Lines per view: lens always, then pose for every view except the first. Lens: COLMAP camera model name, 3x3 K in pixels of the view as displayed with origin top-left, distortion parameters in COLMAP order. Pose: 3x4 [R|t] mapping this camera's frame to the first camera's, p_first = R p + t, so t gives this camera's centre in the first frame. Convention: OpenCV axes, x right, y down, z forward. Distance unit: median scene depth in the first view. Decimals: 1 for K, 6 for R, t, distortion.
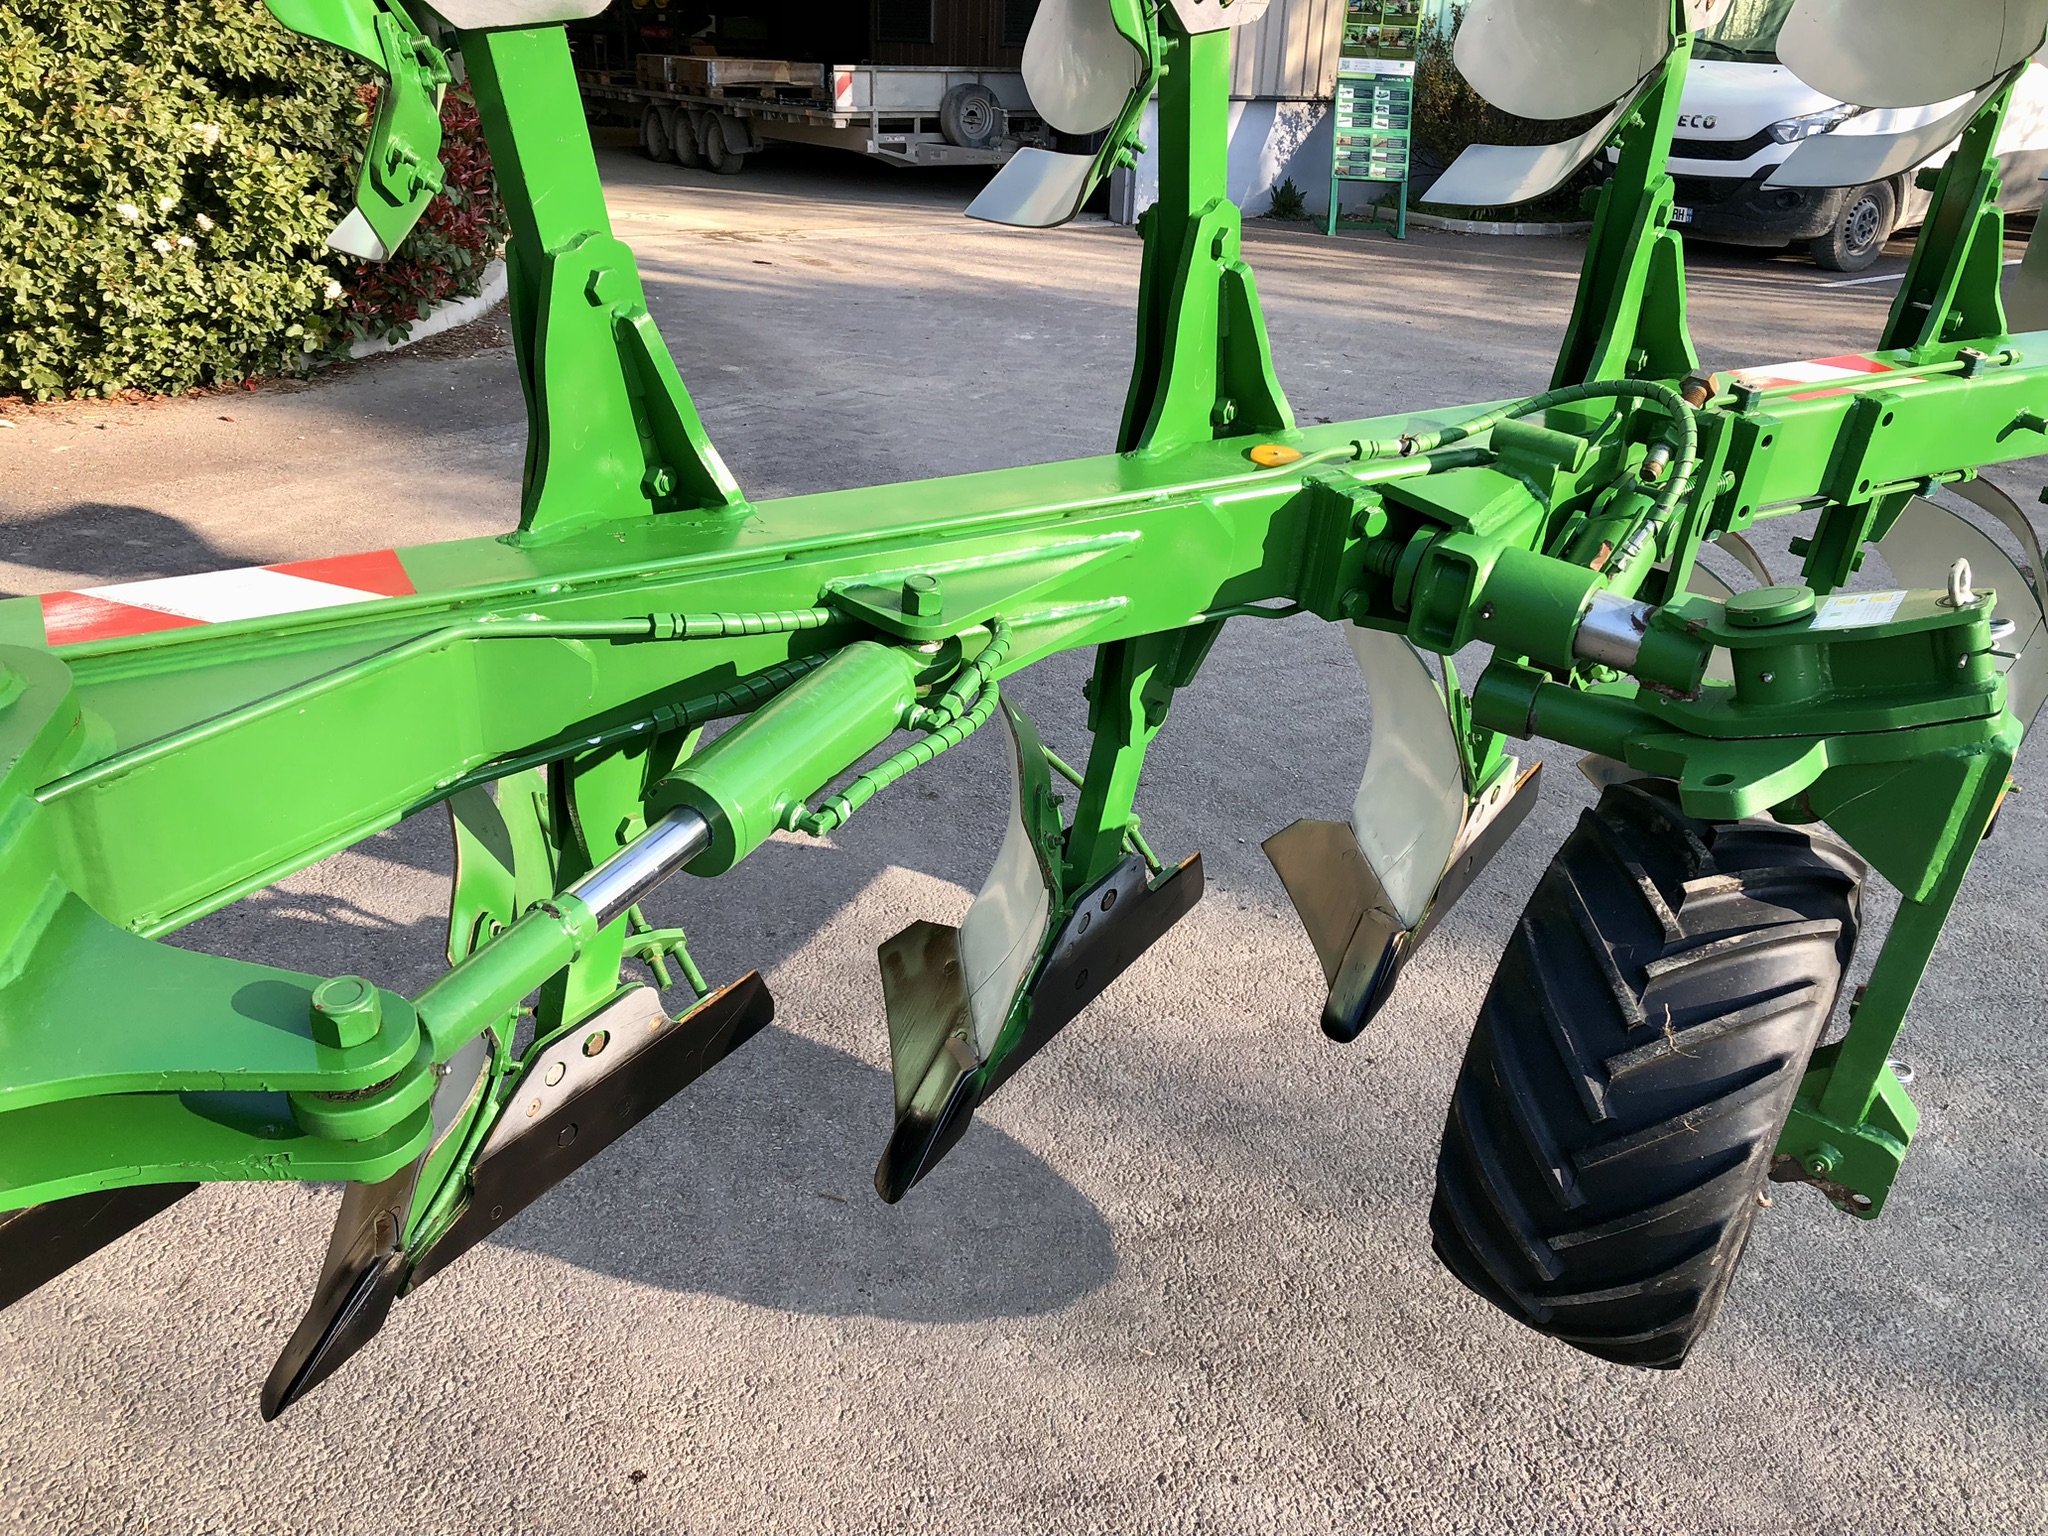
lens RADIAL K [[1659.5, 0, 1003.8], [0, 1659.5, 745.1], [0, 0, 1]] dist [0.033153, -0.029034]
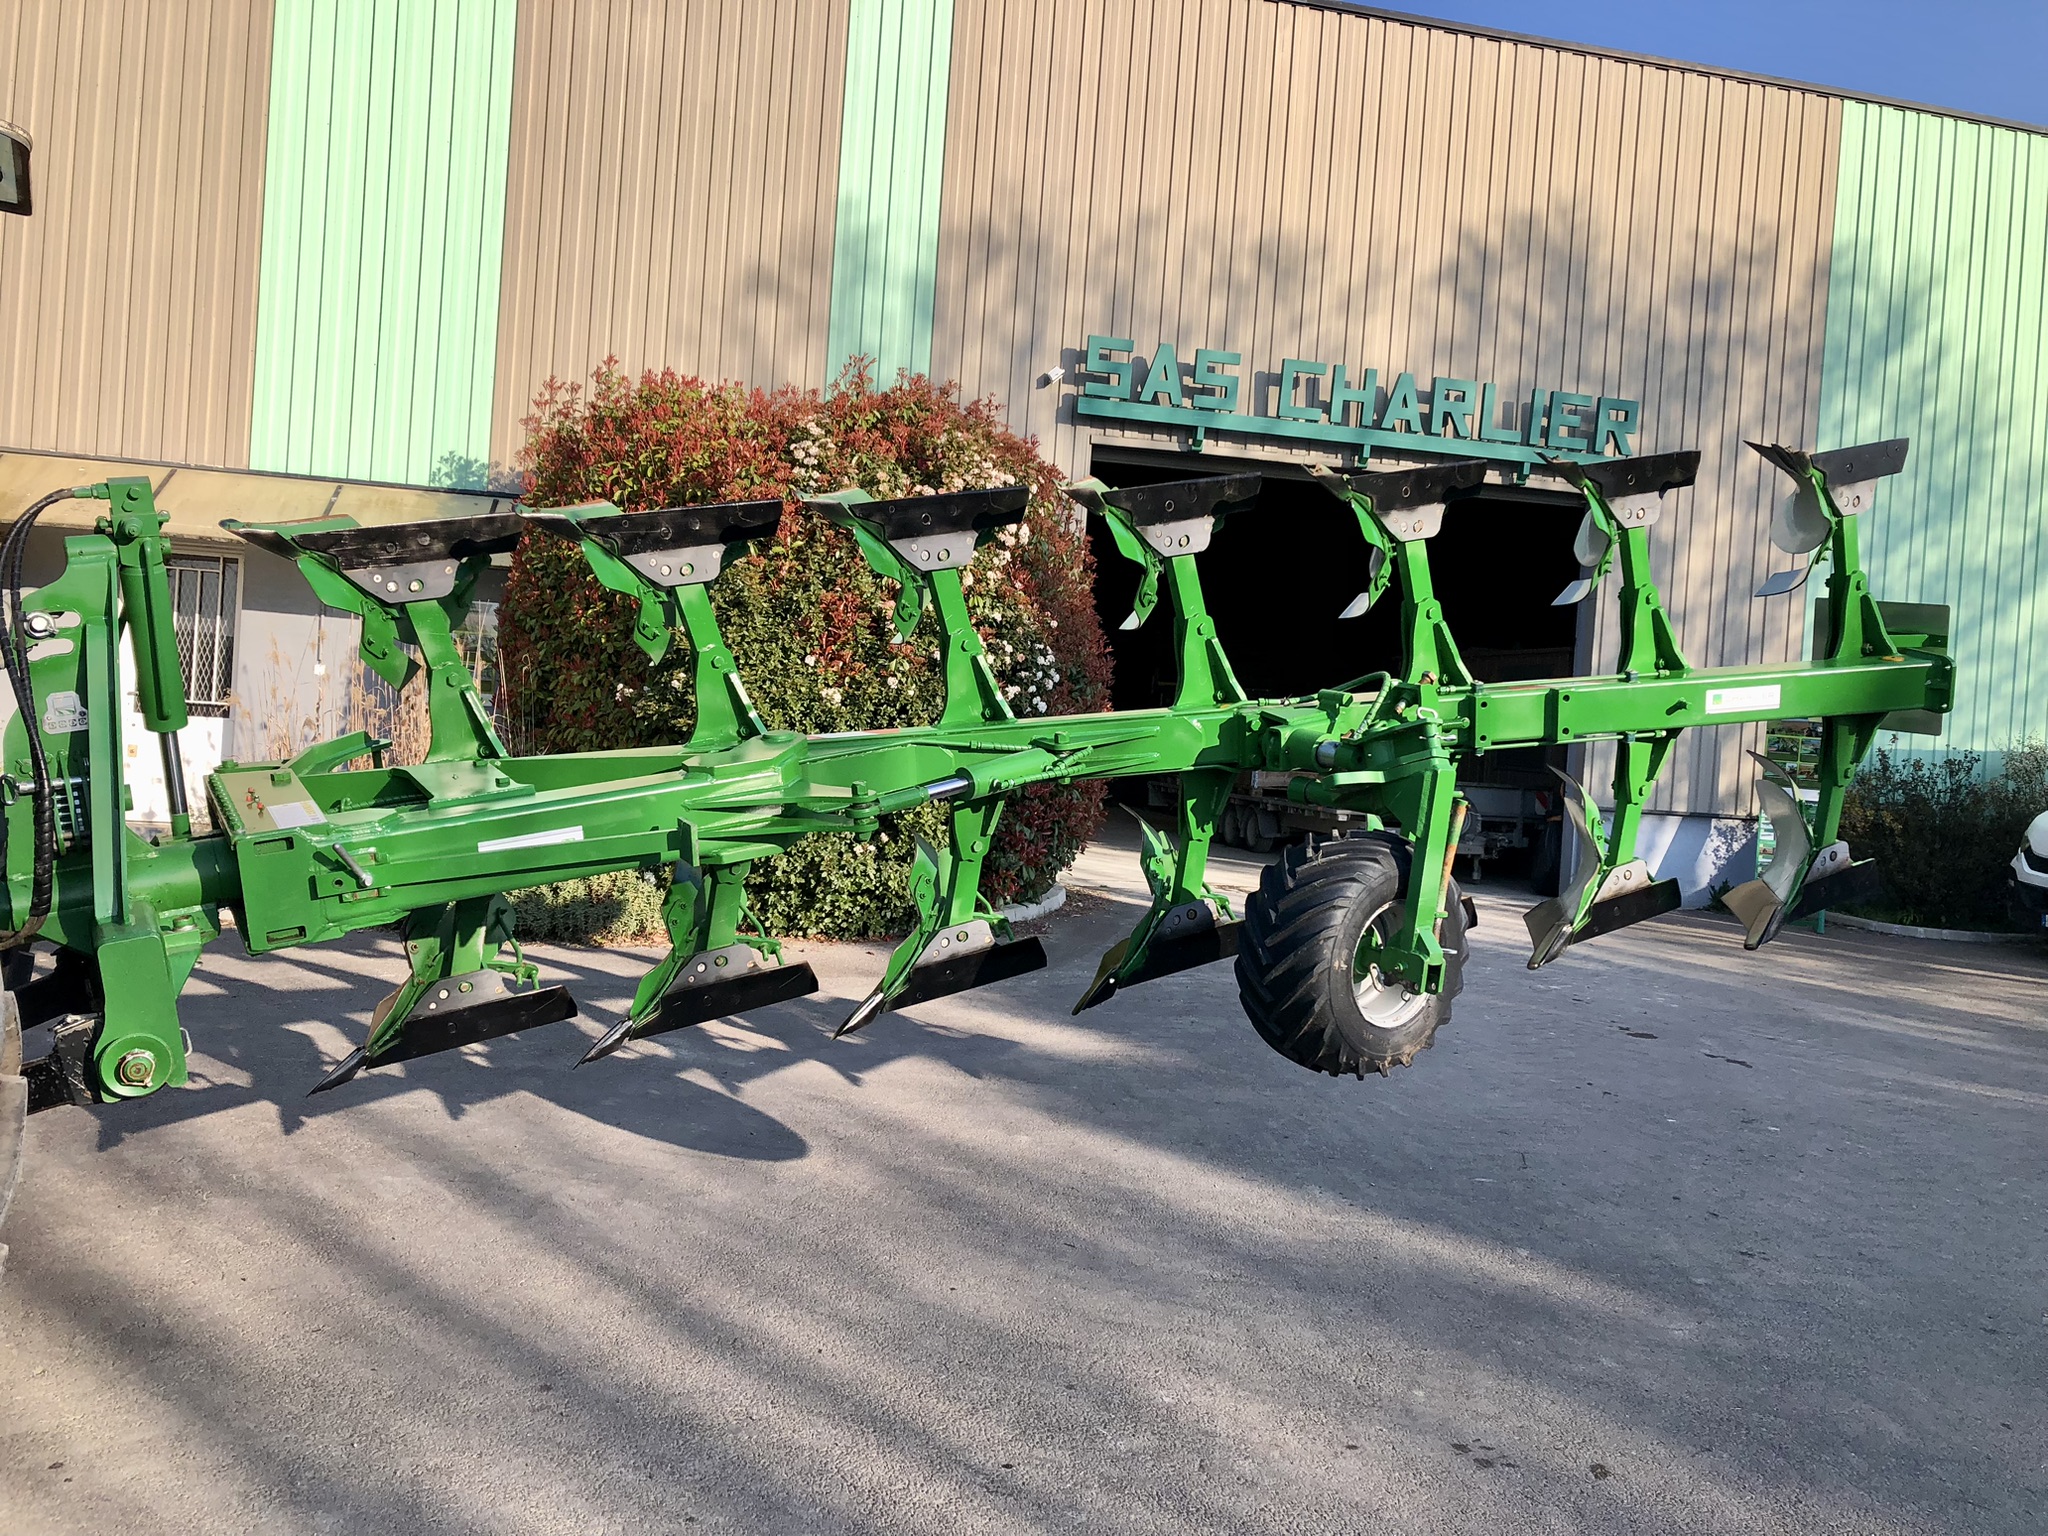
lens RADIAL K [[1659.5, 0, 1039.5], [0, 1659.5, 767.8], [0, 0, 1]] dist [0.033153, -0.029034]
pose [[0.945771, 0.036946, -0.322728, 0.201028], [-0.158701, 0.919423, -0.359826, 0.192913], [0.283429, 0.391530, 0.875427, -0.432891]]
